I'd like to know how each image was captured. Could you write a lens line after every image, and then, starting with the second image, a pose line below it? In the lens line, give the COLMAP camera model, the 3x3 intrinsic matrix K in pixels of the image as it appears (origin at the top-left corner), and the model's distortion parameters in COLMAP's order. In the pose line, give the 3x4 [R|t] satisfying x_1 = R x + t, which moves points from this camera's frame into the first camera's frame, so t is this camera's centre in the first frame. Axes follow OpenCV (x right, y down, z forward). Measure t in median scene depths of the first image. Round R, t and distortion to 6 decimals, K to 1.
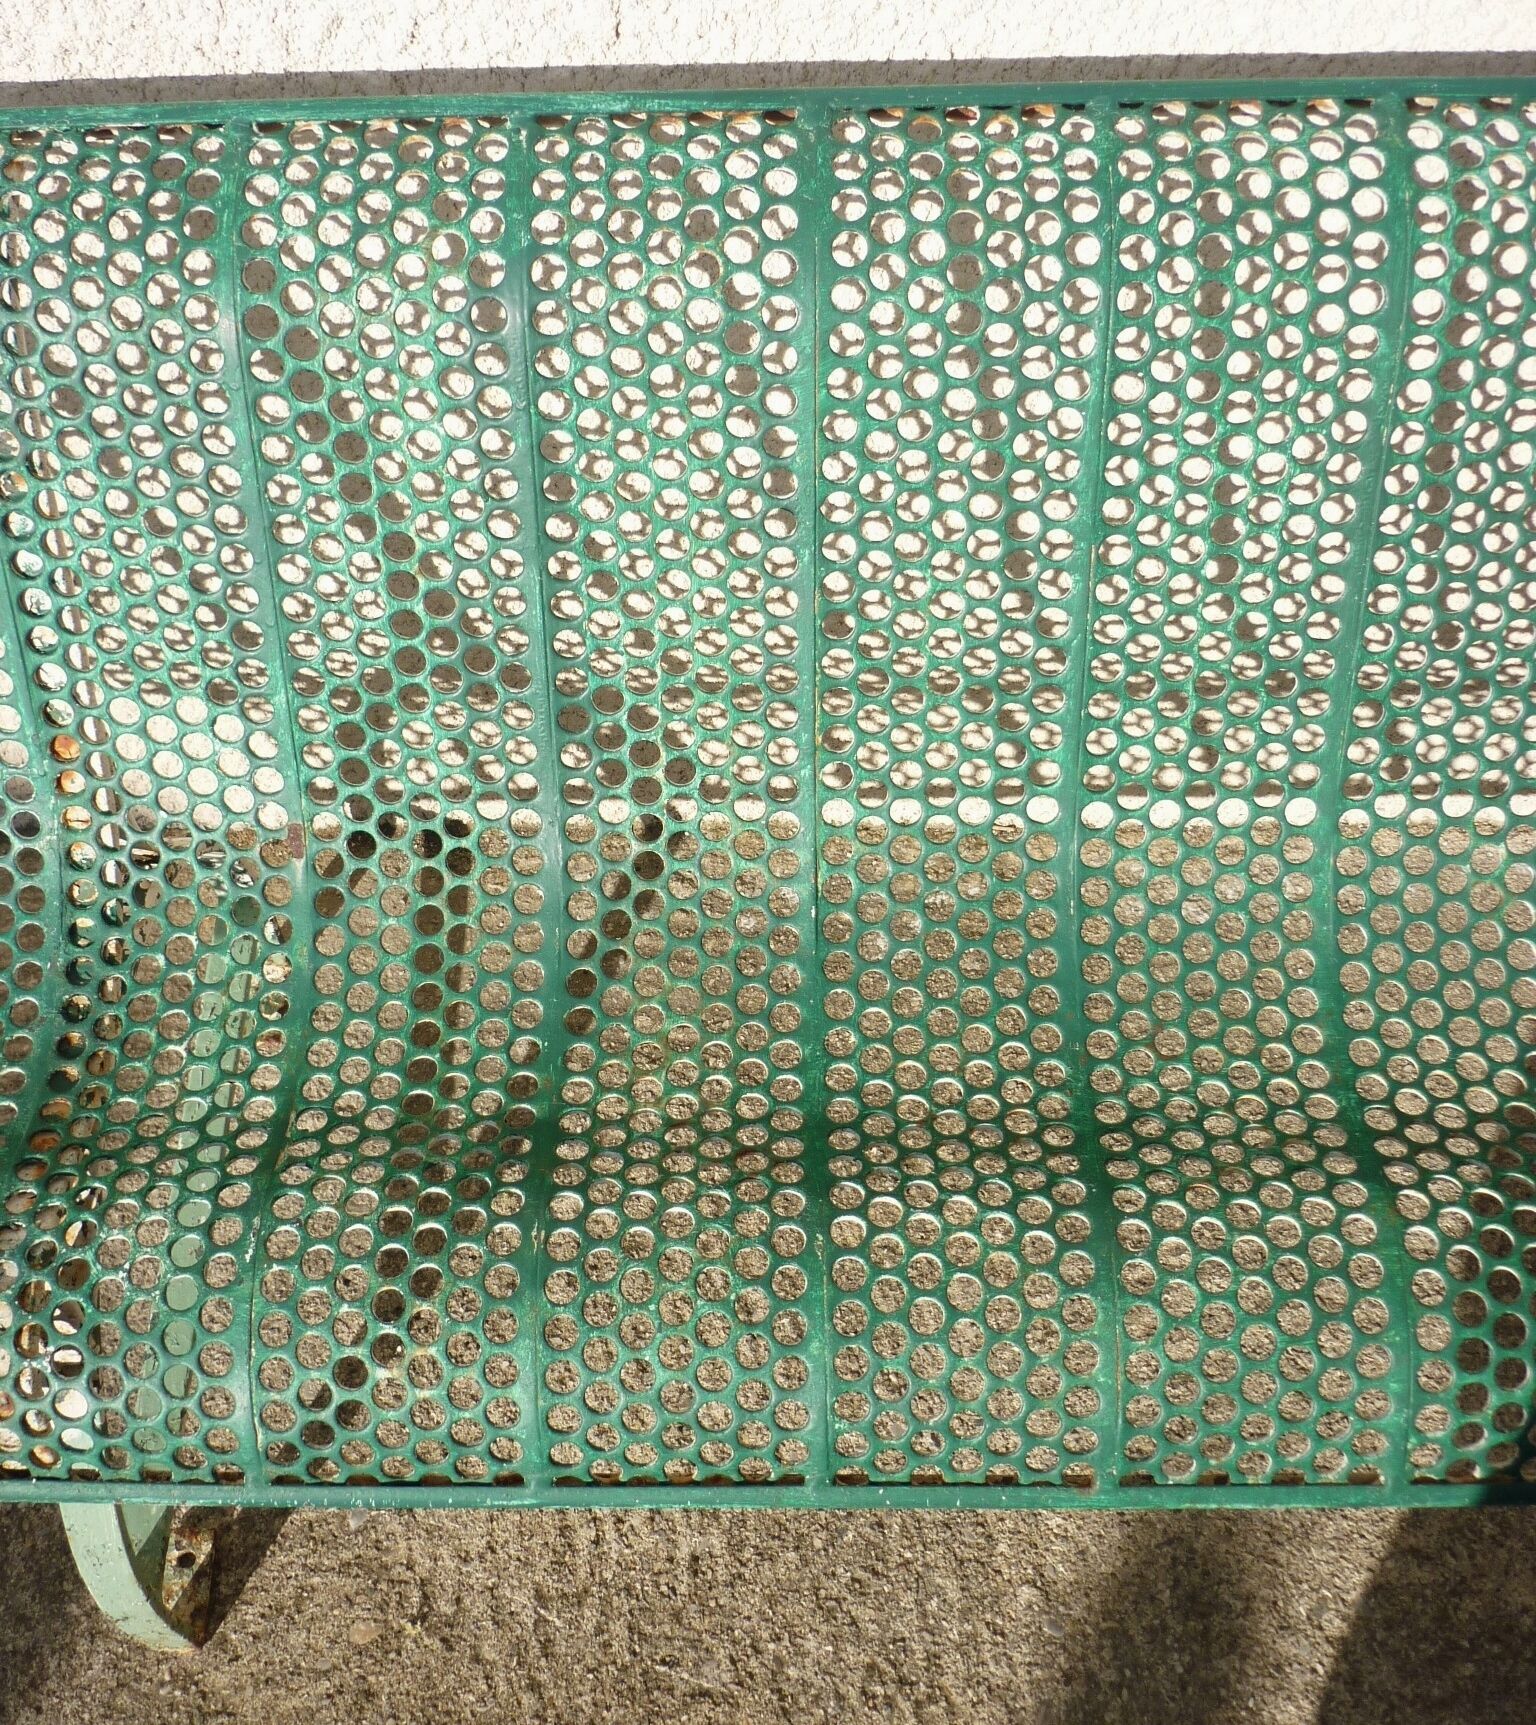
lens RADIAL K [[1771.4, 0, 768.0], [0, 1771.4, 862.5], [0, 0, 1]] dist [-0.041587, 0.007924]
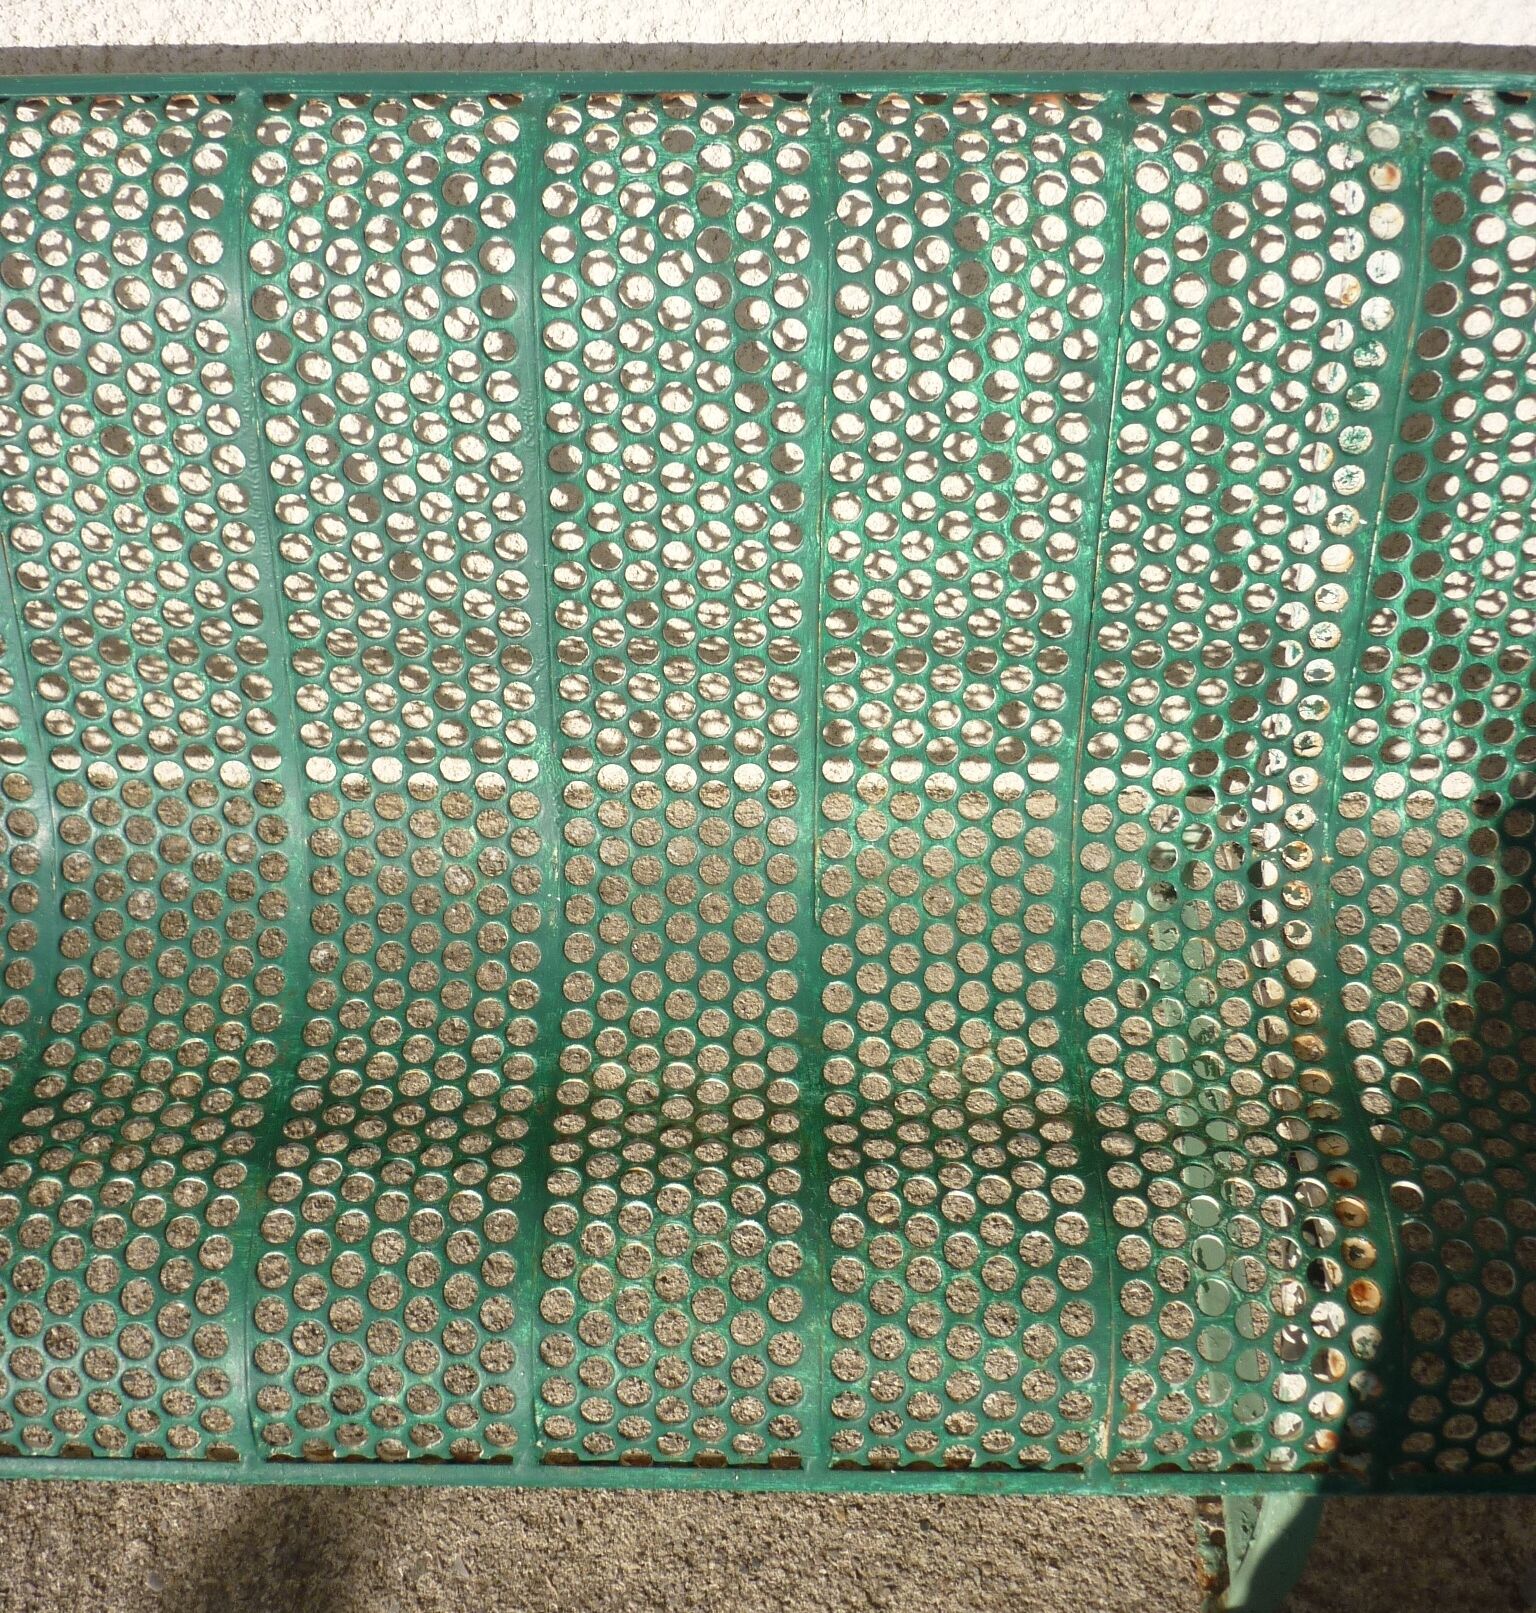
lens RADIAL K [[1777.2, 0, 765.5], [0, 1777.2, 768.6], [0, 0, 1]] dist [-0.073137, 0.033673]
pose [[0.999992, 0.002040, -0.003294, 0.502842], [-0.002175, 0.999146, -0.041264, 0.009720], [0.003207, 0.041271, 0.999143, -0.014221]]
